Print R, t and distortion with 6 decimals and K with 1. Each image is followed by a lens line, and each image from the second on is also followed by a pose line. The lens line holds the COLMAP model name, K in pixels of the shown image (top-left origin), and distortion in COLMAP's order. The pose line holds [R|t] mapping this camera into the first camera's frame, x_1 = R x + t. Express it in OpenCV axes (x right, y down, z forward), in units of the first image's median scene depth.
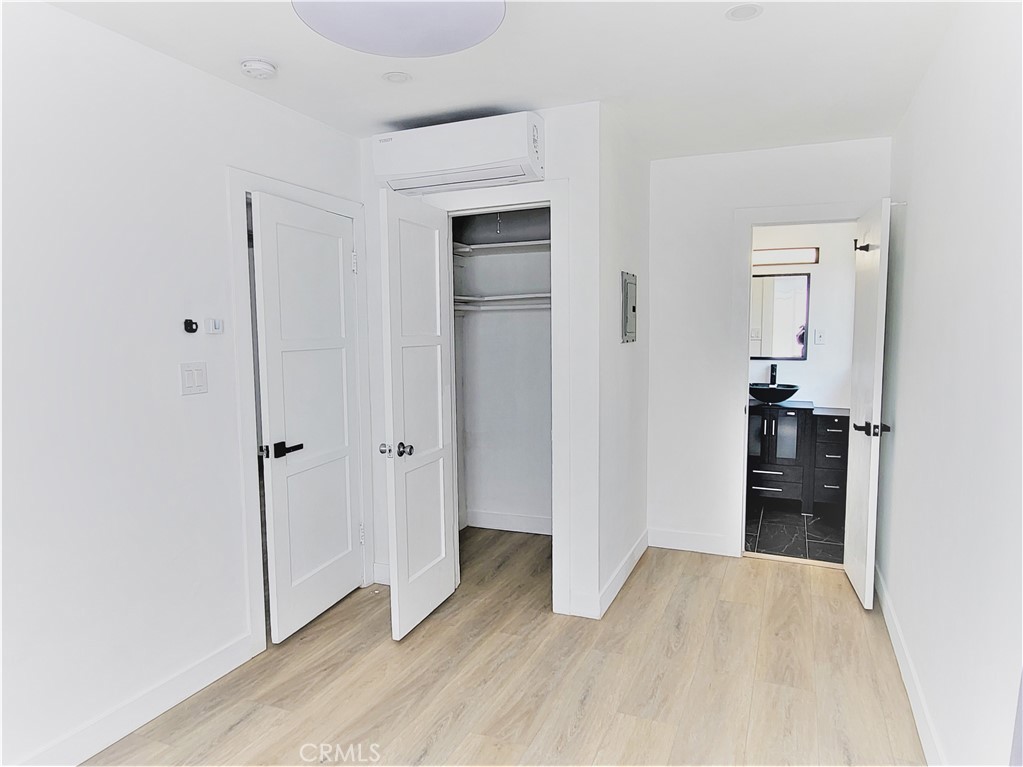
lens RADIAL K [[570.1, 0, 511.5], [0, 570.1, 383.5], [0, 0, 1]] dist [-0.001154, -0.000334]
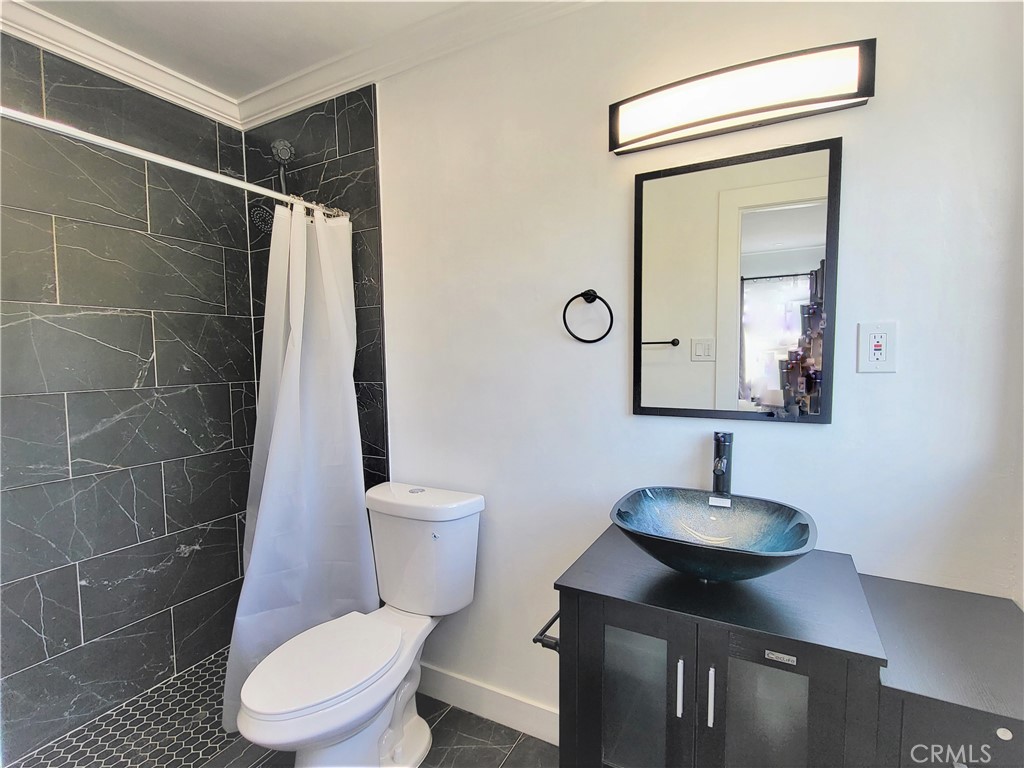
lens RADIAL K [[453.9, 0, 512.0], [0, 453.9, 384.0], [0, 0, 1]] dist [-0.007215, -0.000607]
pose [[0.997947, 0.005264, -0.063822, 0.357546], [-0.006849, 0.999673, -0.024642, -0.055650], [0.063671, 0.025029, 0.997657, 0.735231]]
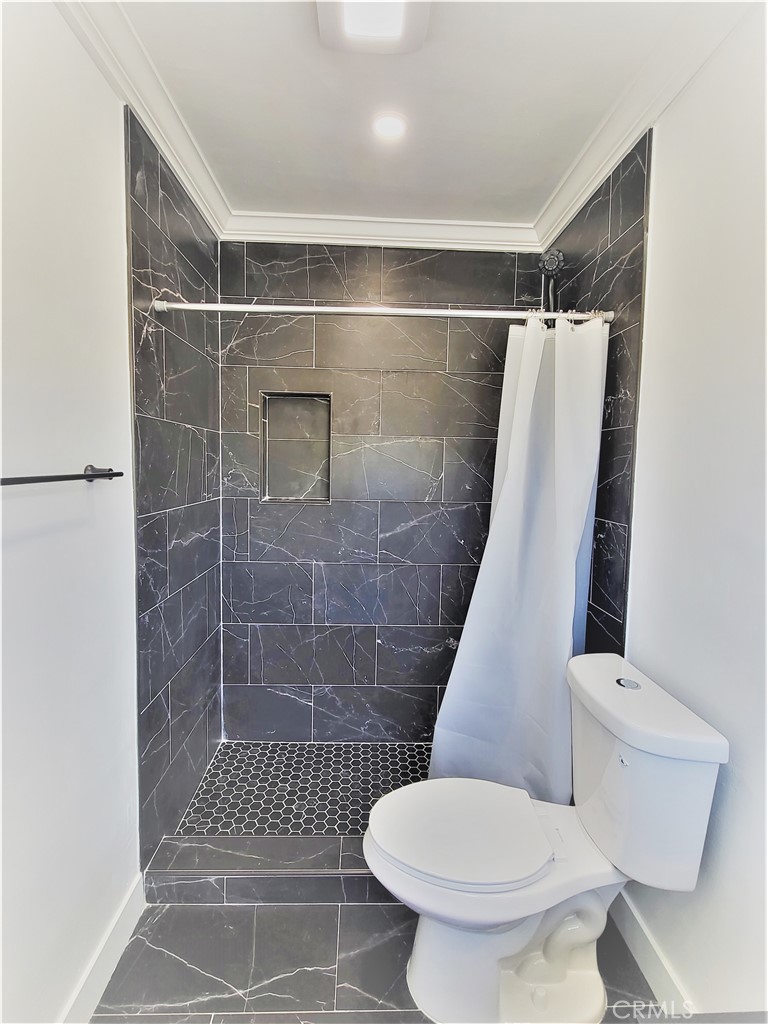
lens RADIAL K [[453.9, 0, 384.3], [0, 453.9, 501.6], [0, 0, 1]] dist [-0.007215, -0.000607]
pose [[0.467971, 0.102293, -0.877803, 0.454749], [-0.115093, 0.991873, 0.054228, -0.101535], [0.876217, 0.075651, 0.475942, 0.924878]]
